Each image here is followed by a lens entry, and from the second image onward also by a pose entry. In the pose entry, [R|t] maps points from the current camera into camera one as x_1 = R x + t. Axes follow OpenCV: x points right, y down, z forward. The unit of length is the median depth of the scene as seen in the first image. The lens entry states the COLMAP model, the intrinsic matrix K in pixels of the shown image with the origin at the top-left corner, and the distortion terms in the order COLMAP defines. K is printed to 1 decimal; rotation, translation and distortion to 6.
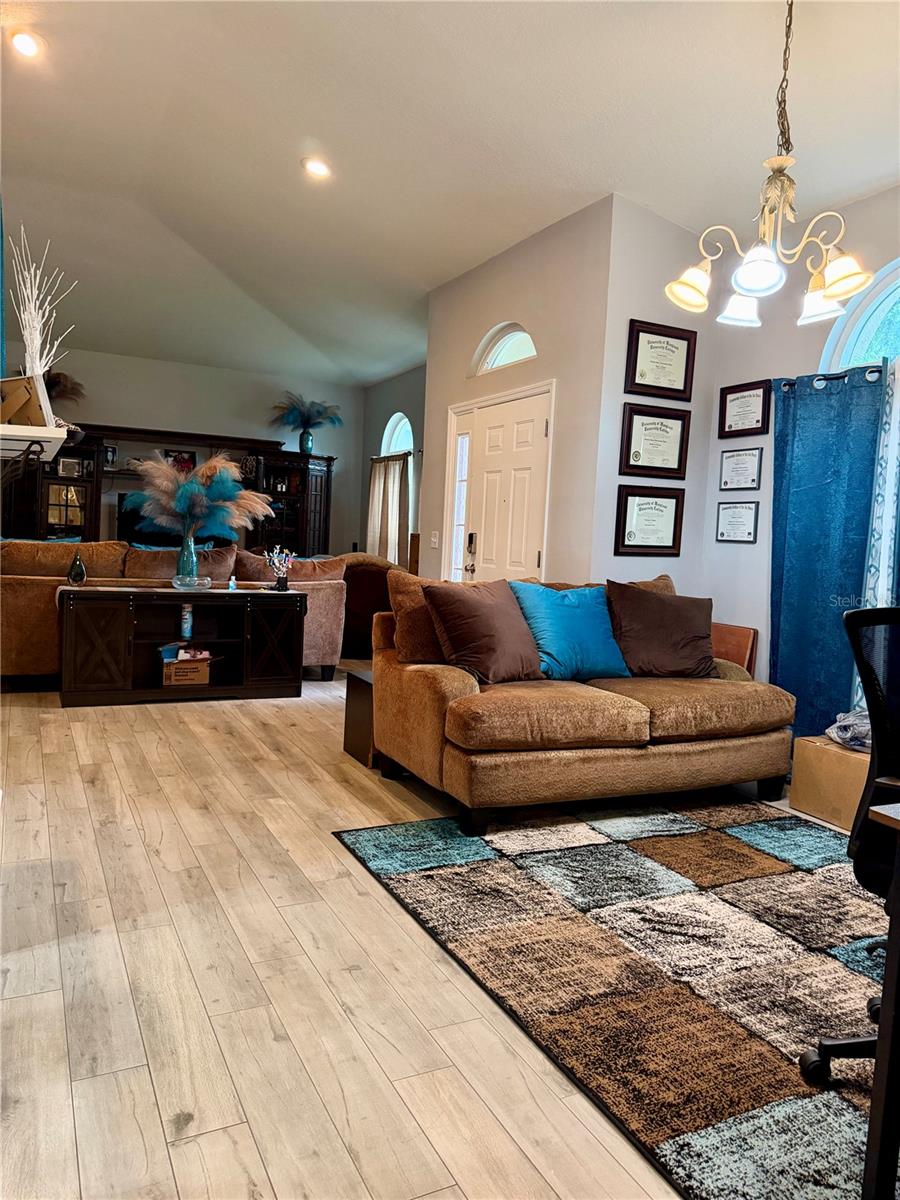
lens RADIAL K [[853.3, 0, 443.1], [0, 853.3, 598.5], [0, 0, 1]] dist [0.044892, -0.050011]
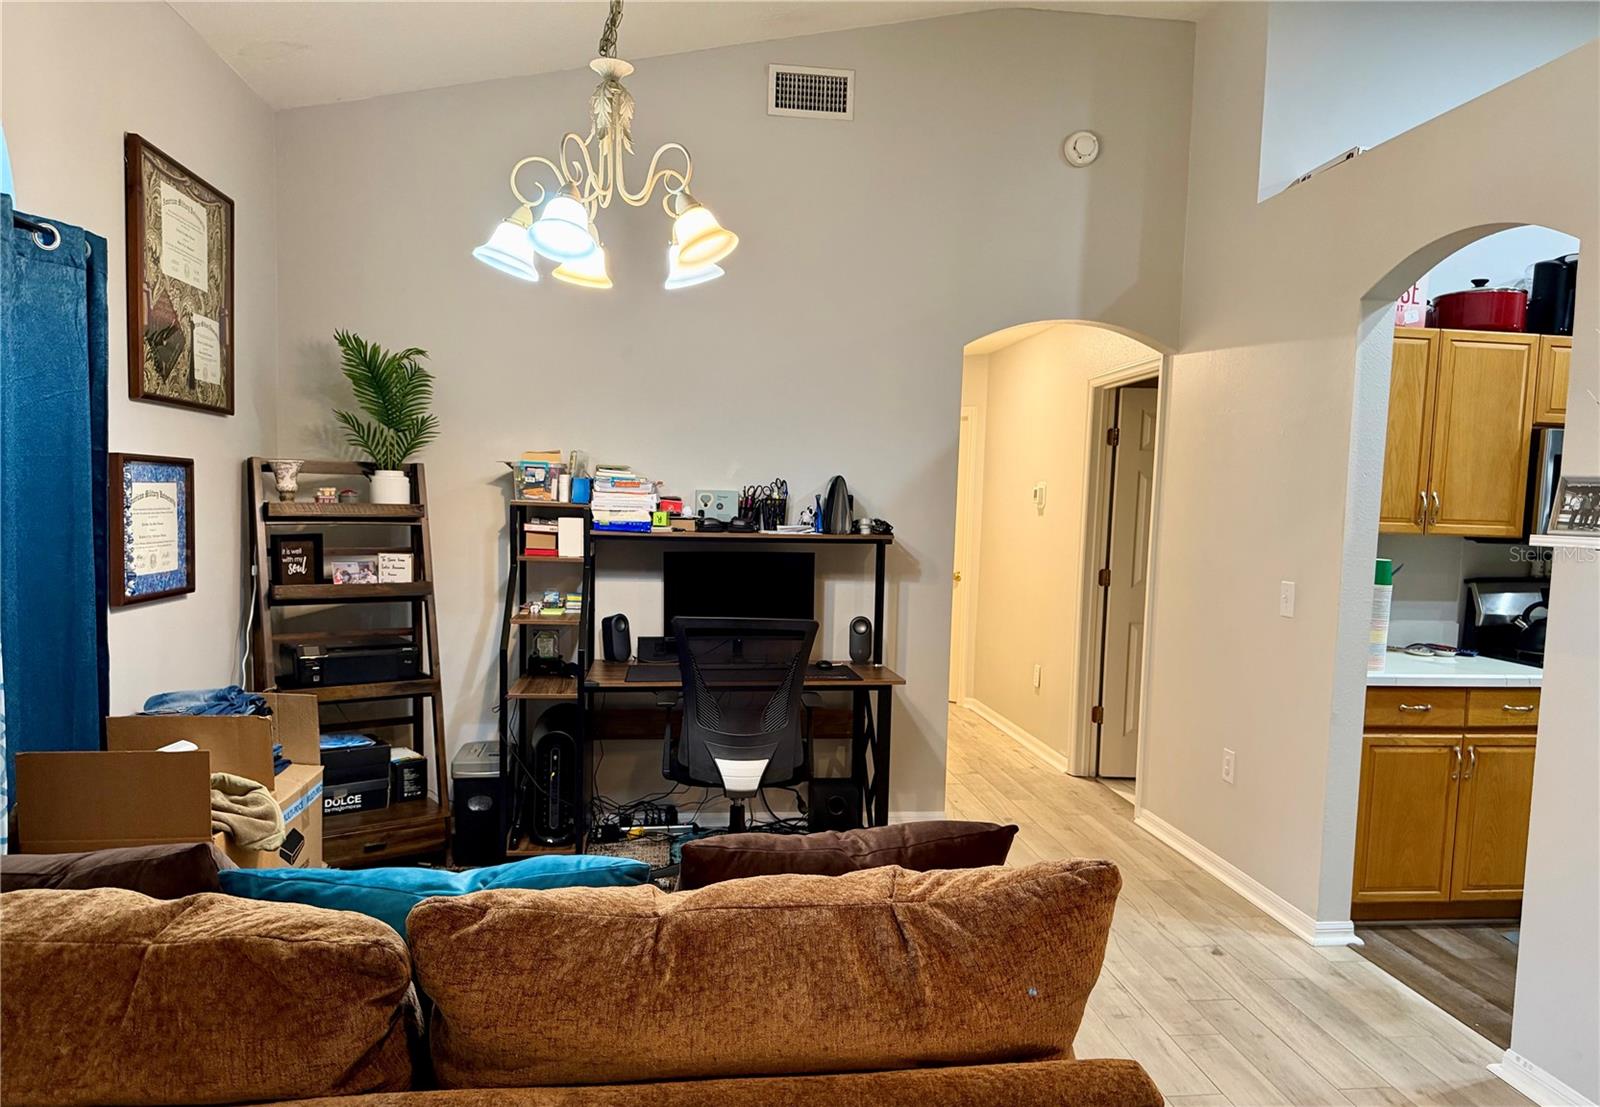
lens RADIAL K [[1139.6, 0, 802.4], [0, 1139.6, 608.0], [0, 0, 1]] dist [0.028061, -0.035892]
pose [[-0.941484, -0.102523, 0.321088, -0.104895], [-0.045950, 0.982764, 0.179062, -0.233024], [-0.333912, 0.153830, -0.929967, 1.808667]]
